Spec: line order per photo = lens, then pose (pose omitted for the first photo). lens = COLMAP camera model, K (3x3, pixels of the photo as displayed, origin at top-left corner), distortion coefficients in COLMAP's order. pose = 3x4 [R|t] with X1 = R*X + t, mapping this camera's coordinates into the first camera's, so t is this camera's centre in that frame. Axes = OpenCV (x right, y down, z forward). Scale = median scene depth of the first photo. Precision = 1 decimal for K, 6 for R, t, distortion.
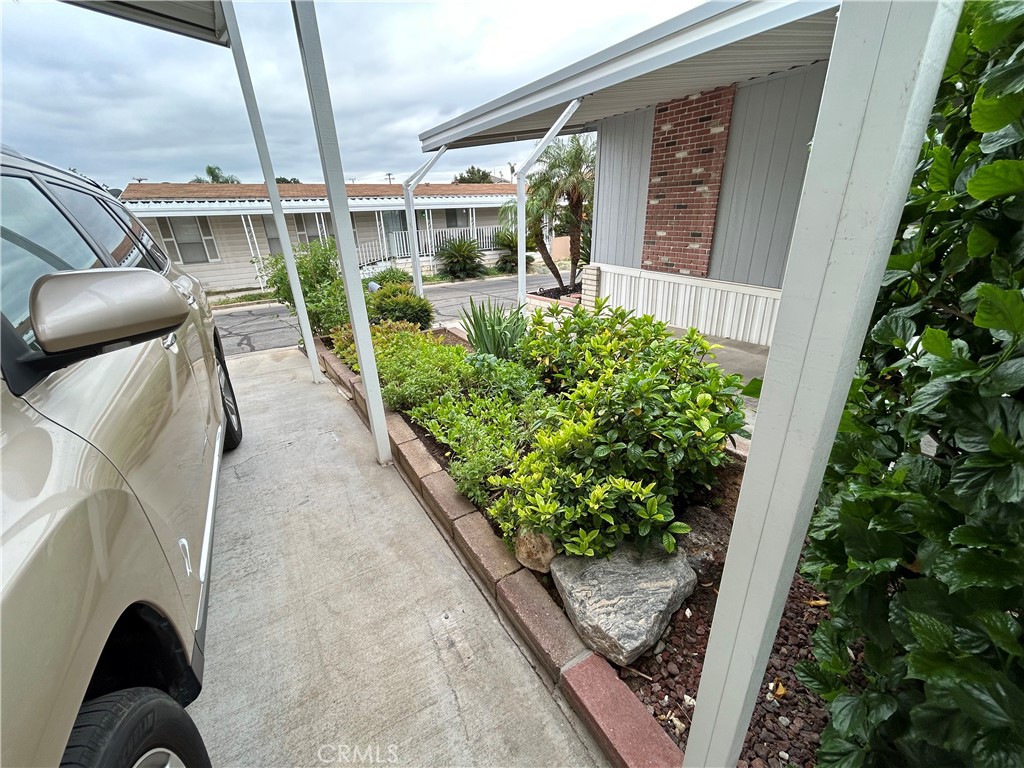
lens RADIAL K [[413.1, 0, 514.9], [0, 413.1, 382.7], [0, 0, 1]] dist [-0.000088, -0.000266]
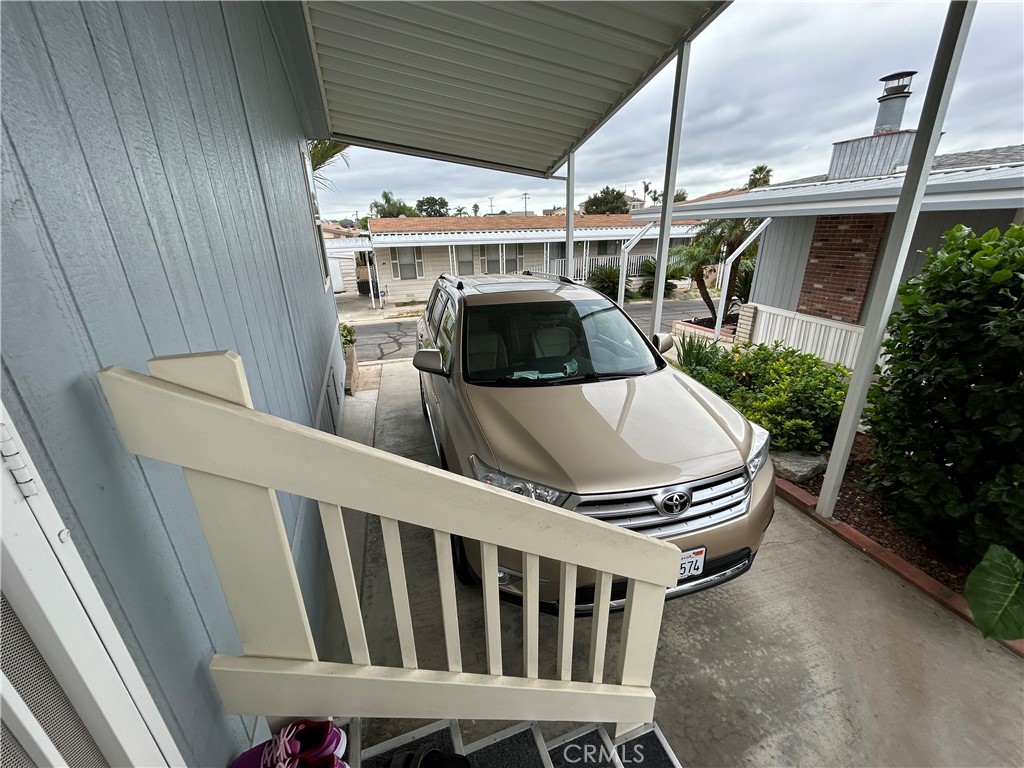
lens RADIAL K [[413.1, 0, 510.5], [0, 413.1, 384.9], [0, 0, 1]] dist [-0.000088, -0.000266]
pose [[0.959924, 0.107693, -0.258744, -0.185279], [-0.114361, 0.993380, -0.010811, 0.057762], [0.255867, 0.039968, 0.965885, -0.437278]]
